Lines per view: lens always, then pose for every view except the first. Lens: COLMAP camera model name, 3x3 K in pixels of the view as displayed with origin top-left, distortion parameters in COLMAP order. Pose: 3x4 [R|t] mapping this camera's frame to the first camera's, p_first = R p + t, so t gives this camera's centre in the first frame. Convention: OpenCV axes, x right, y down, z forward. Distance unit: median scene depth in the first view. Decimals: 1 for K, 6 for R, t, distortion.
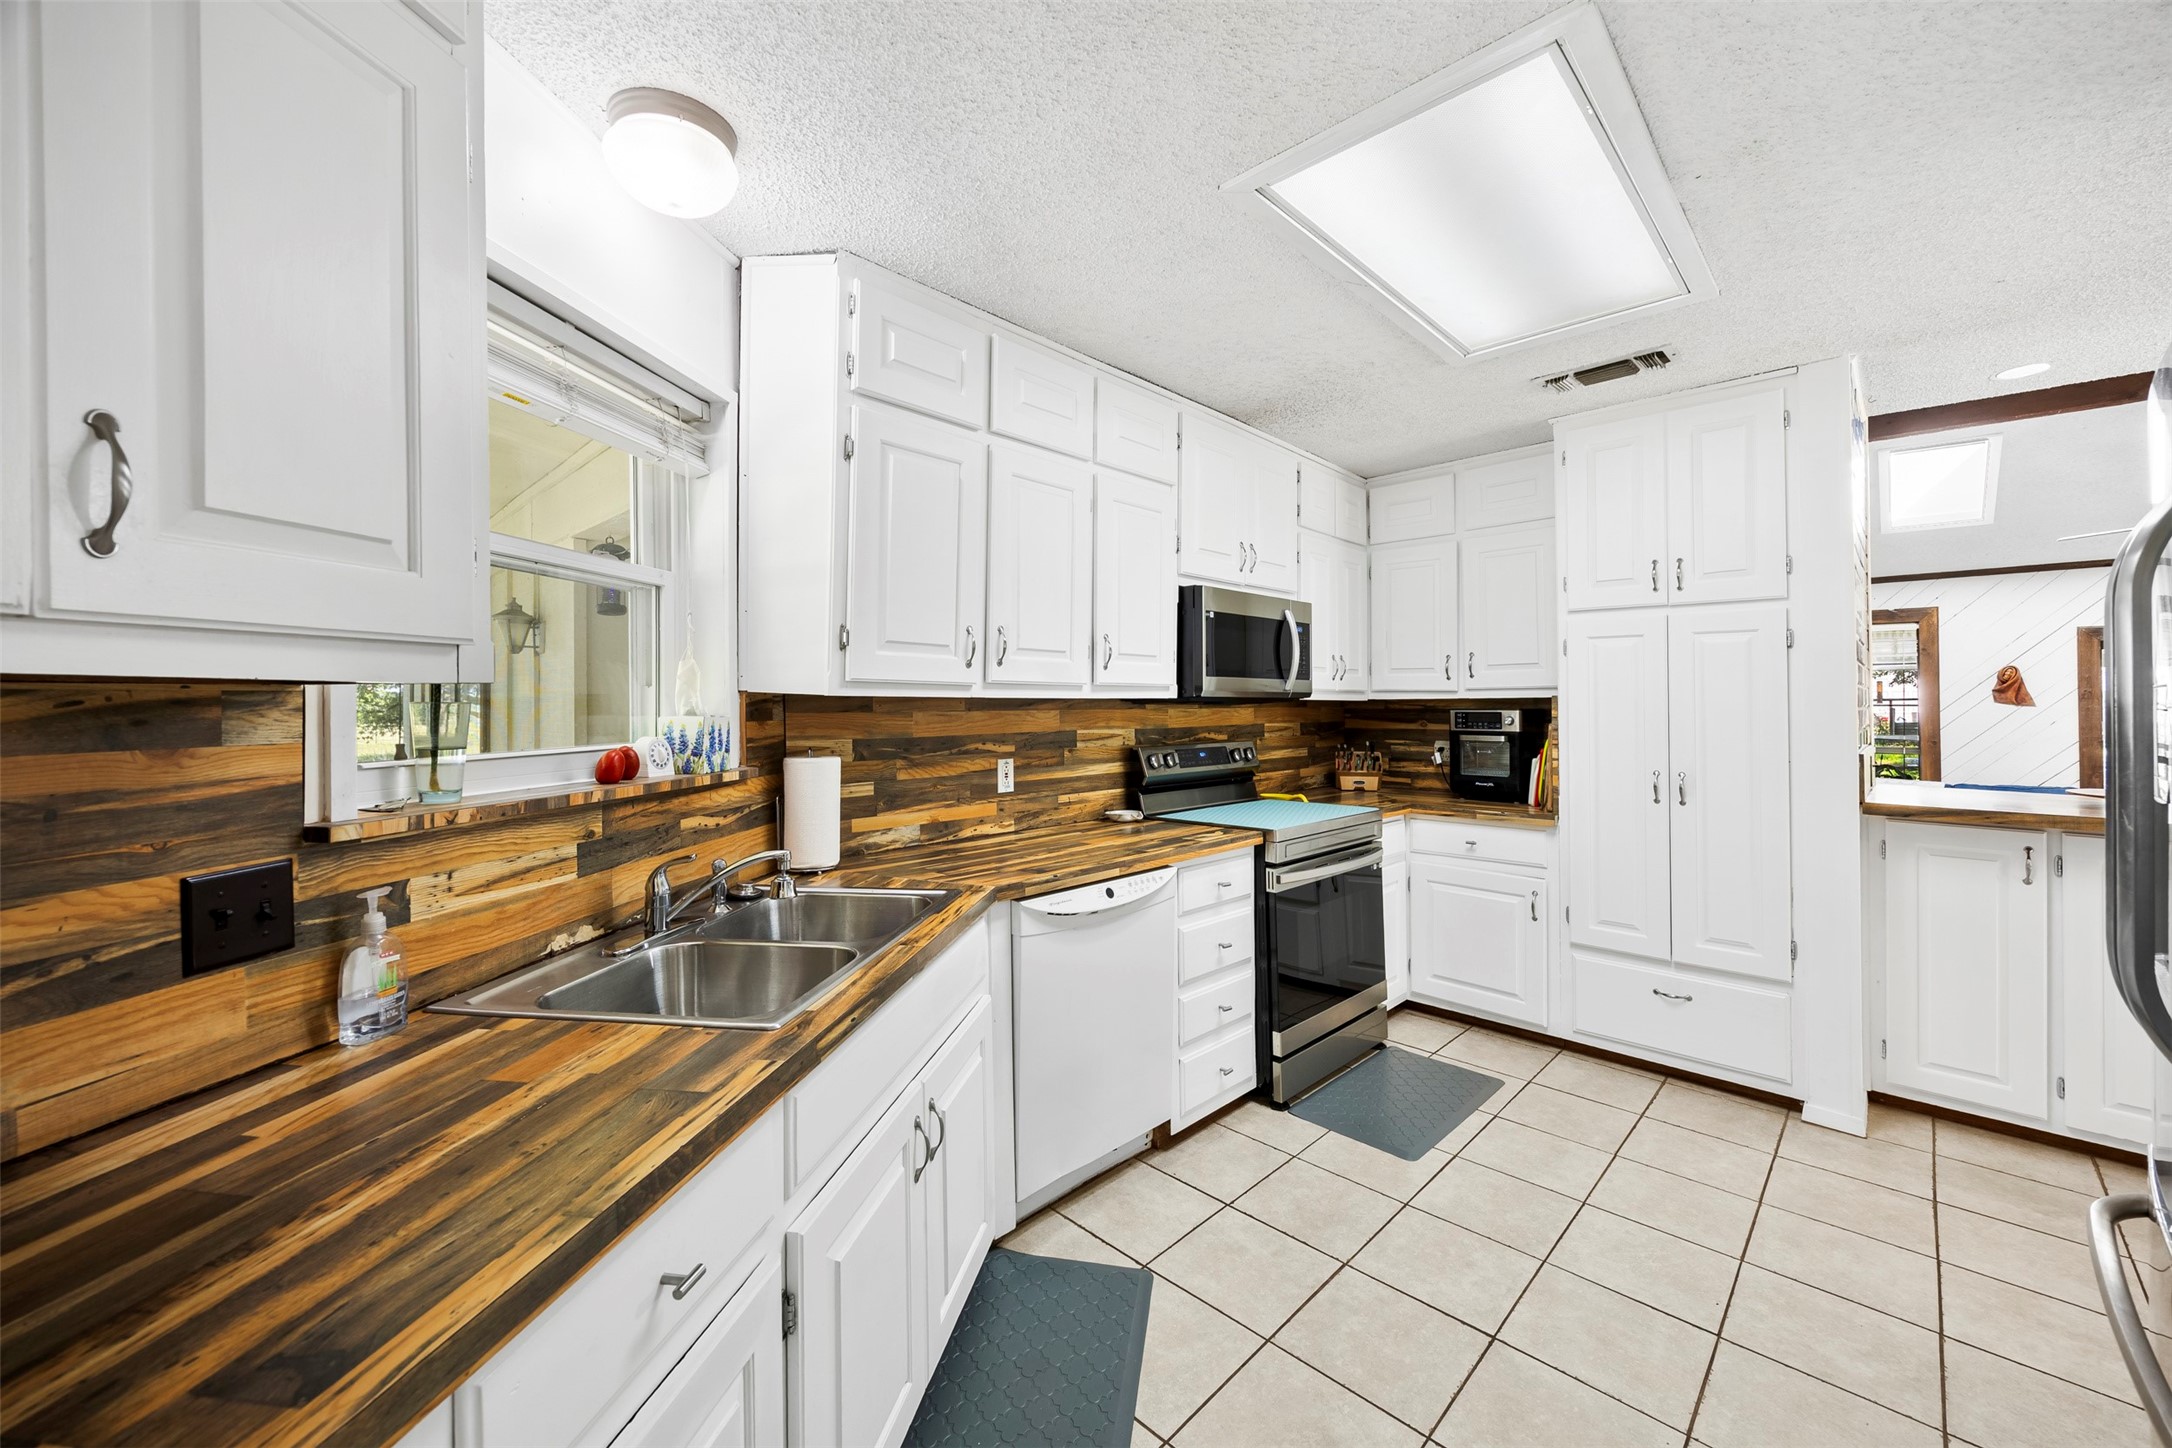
lens RADIAL K [[842.9, 0, 1121.3], [0, 842.9, 693.3], [0, 0, 1]] dist [-0.001839, -0.000274]
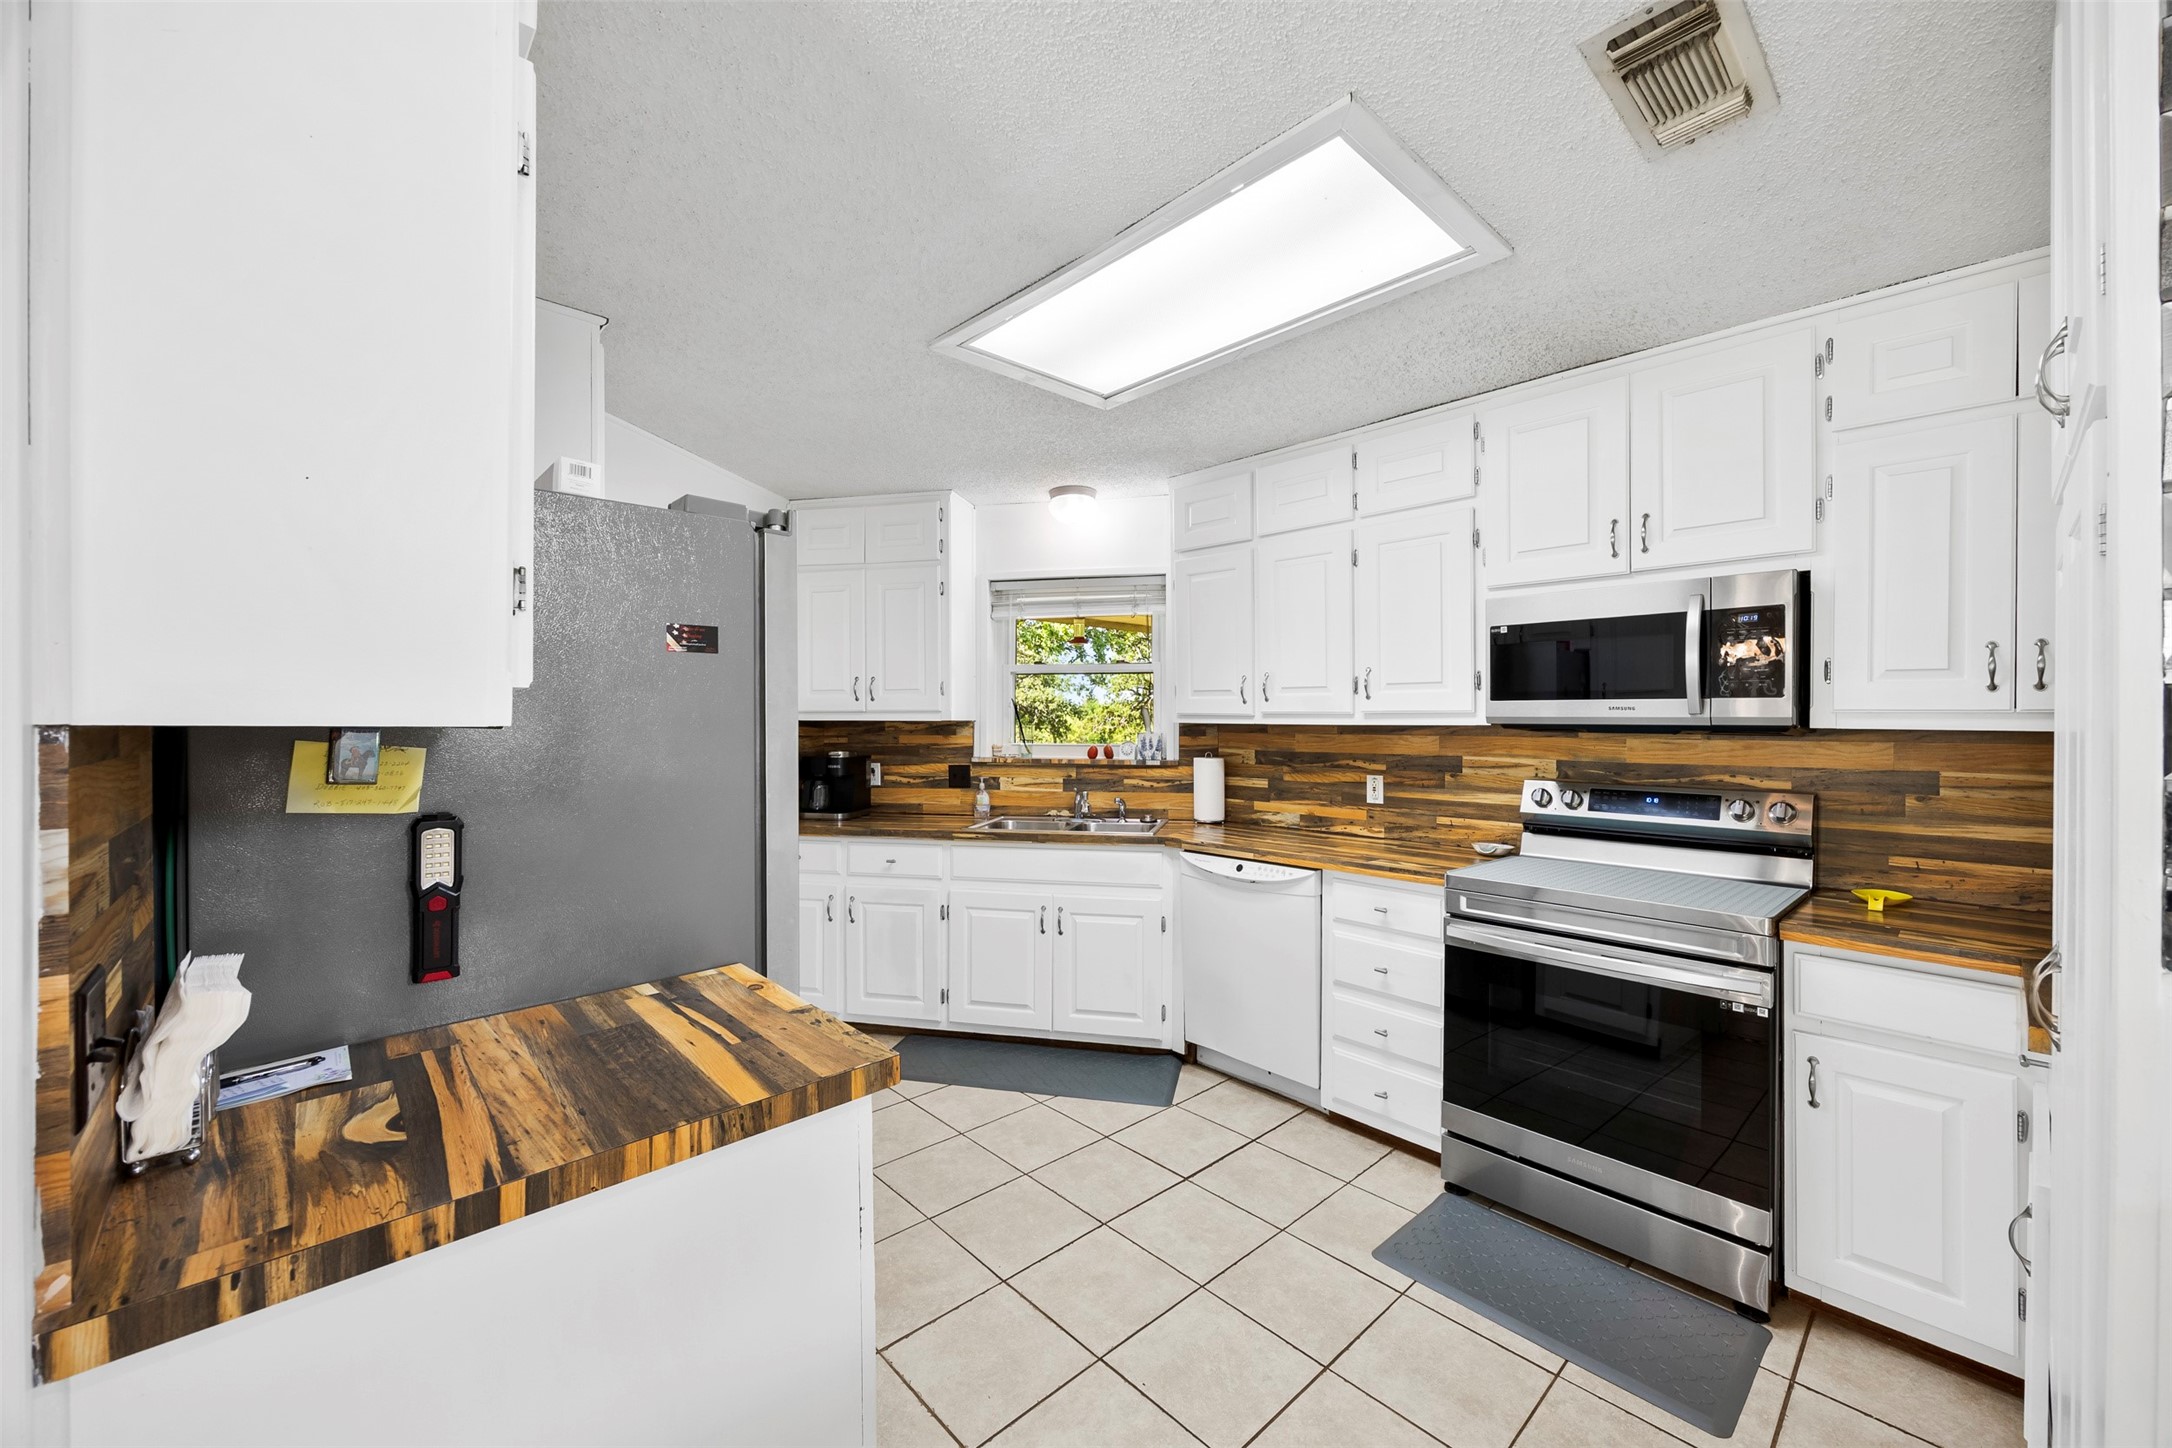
lens RADIAL K [[842.9, 0, 1089.4], [0, 842.9, 725.8], [0, 0, 1]] dist [-0.001839, -0.000274]
pose [[-0.061665, 0.001395, -0.998096, 1.198420], [0.003688, 0.999993, 0.001169, 0.005465], [0.998090, -0.003609, -0.061670, 0.745592]]
